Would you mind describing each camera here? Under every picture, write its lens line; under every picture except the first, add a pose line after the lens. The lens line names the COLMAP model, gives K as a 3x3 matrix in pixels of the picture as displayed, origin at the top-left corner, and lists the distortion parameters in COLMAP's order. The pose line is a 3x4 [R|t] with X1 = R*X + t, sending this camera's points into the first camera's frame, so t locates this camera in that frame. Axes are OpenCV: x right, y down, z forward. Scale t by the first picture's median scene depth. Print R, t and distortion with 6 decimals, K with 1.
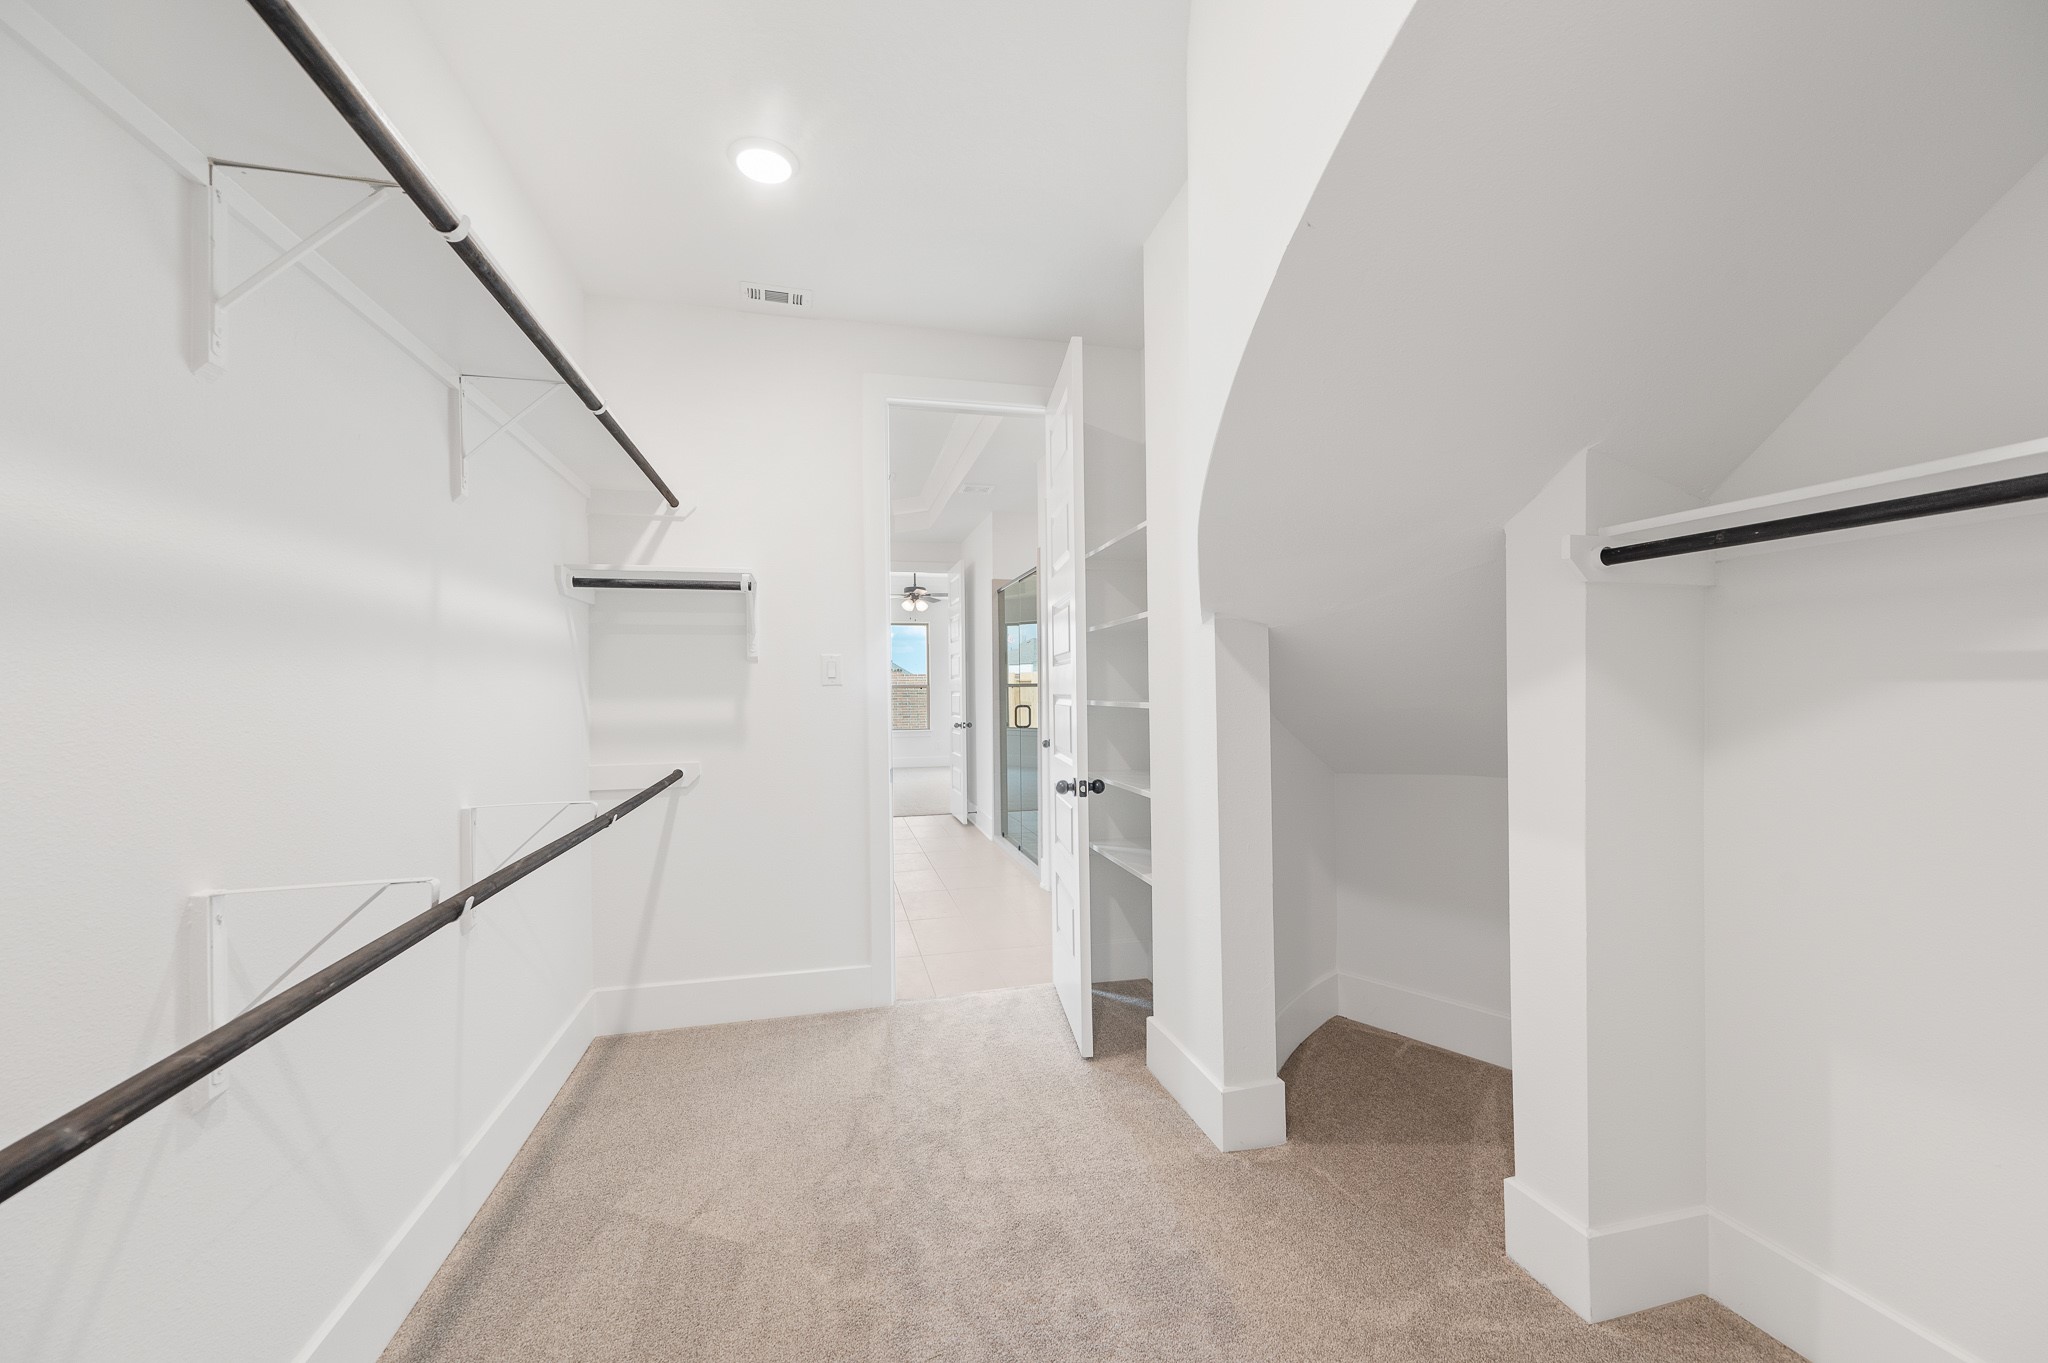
lens RADIAL K [[804.8, 0, 1022.5], [0, 804.8, 688.7], [0, 0, 1]] dist [-0.004094, -0.000229]
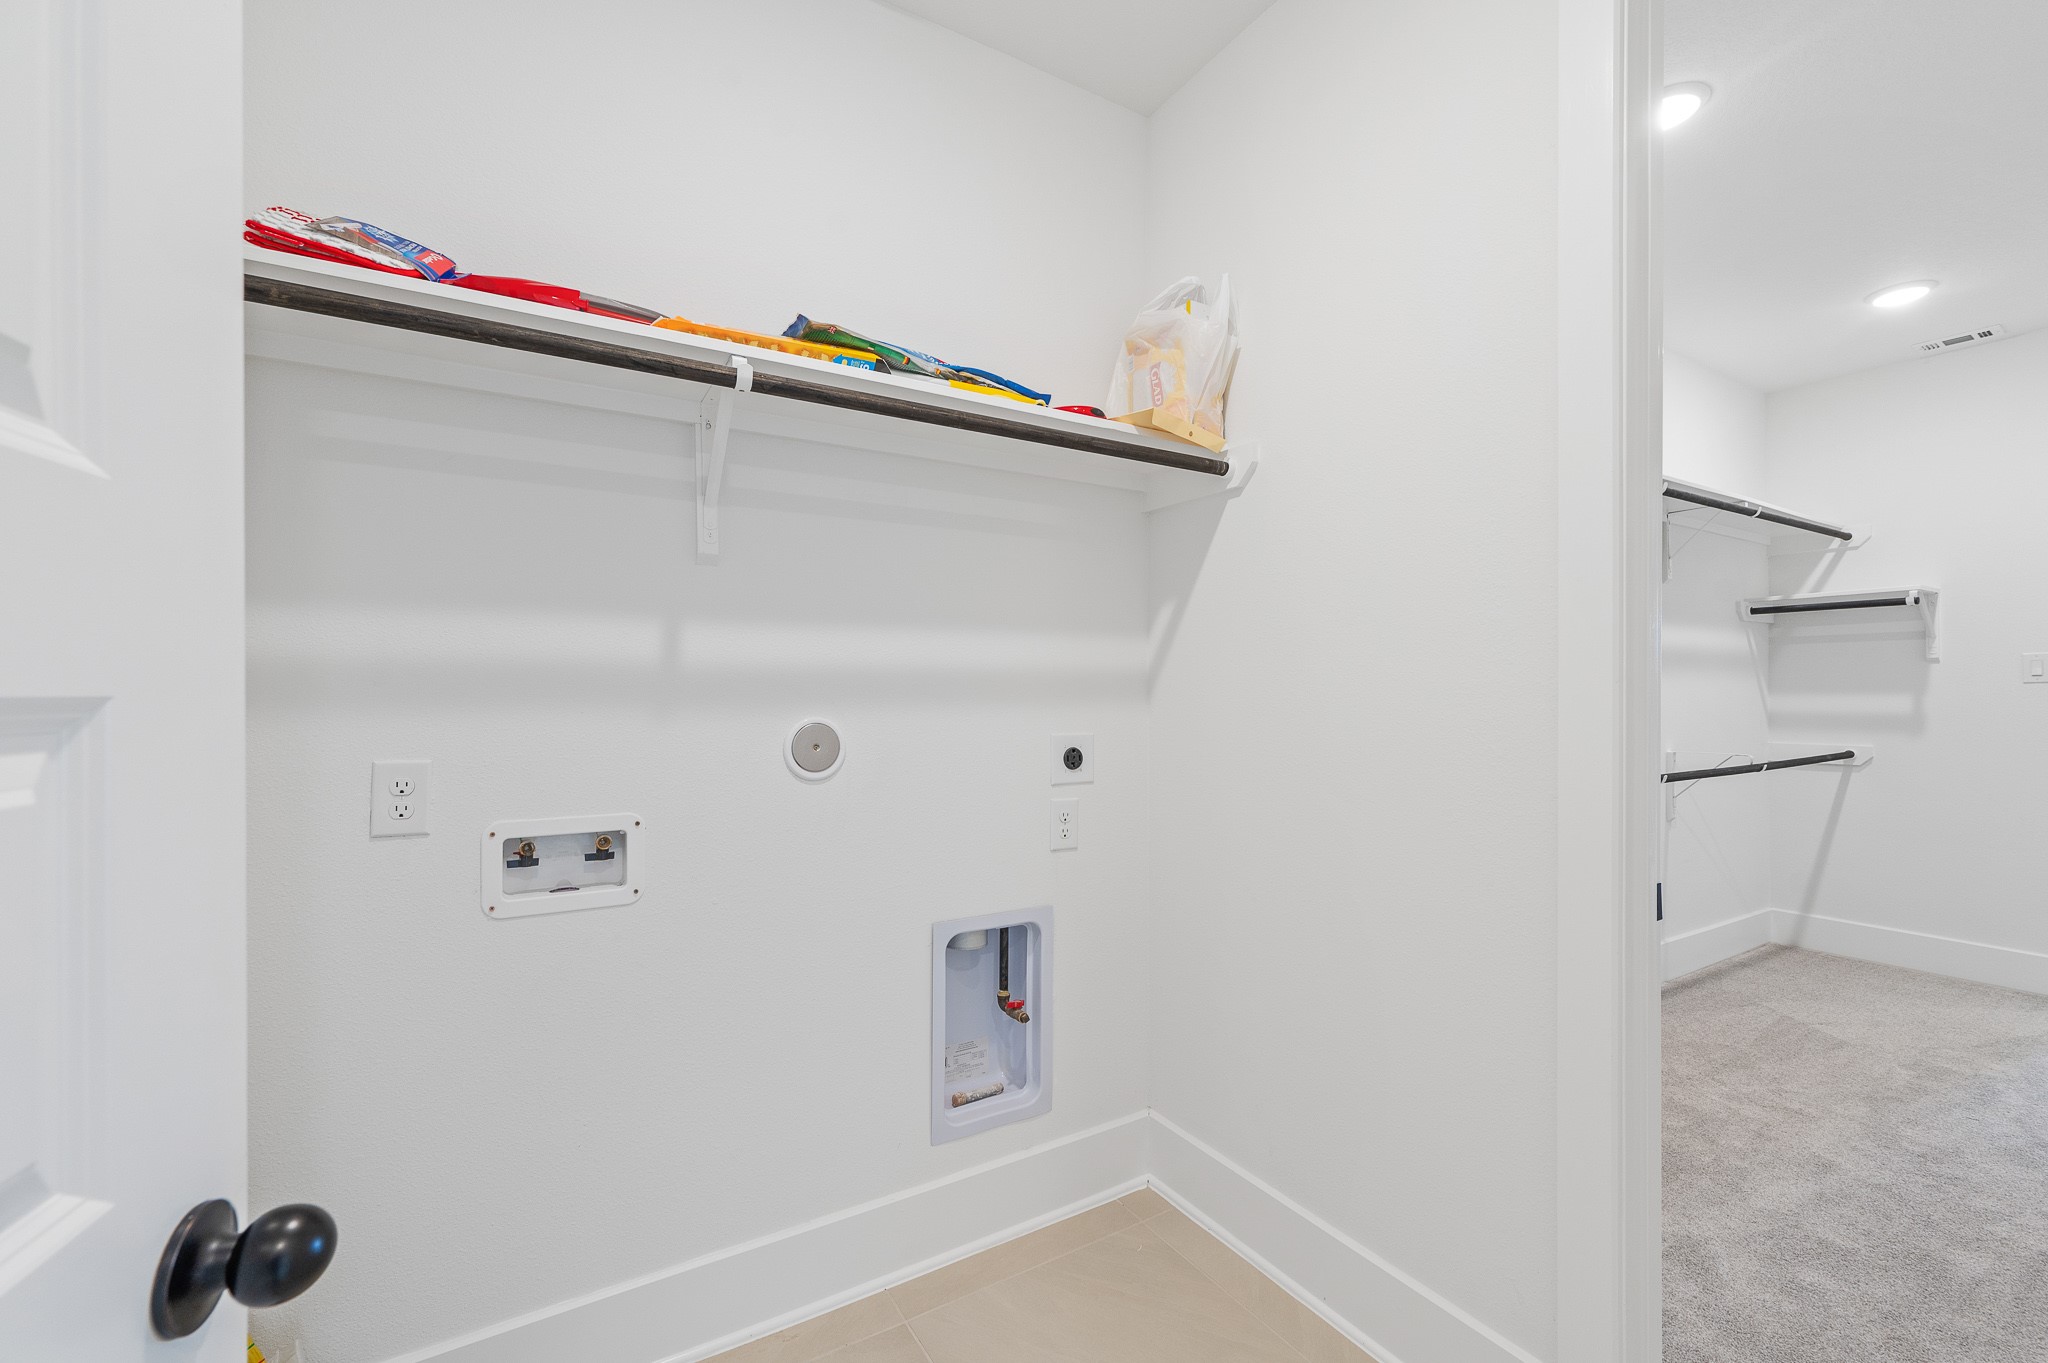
lens RADIAL K [[865.6, 0, 1021.8], [0, 865.6, 689.5], [0, 0, 1]] dist [0.000764, 0.000245]
pose [[0.299322, 0.006171, -0.954132, 0.481533], [-0.001209, 0.999981, 0.006088, -0.000873], [0.954151, -0.000668, 0.299324, -0.644012]]
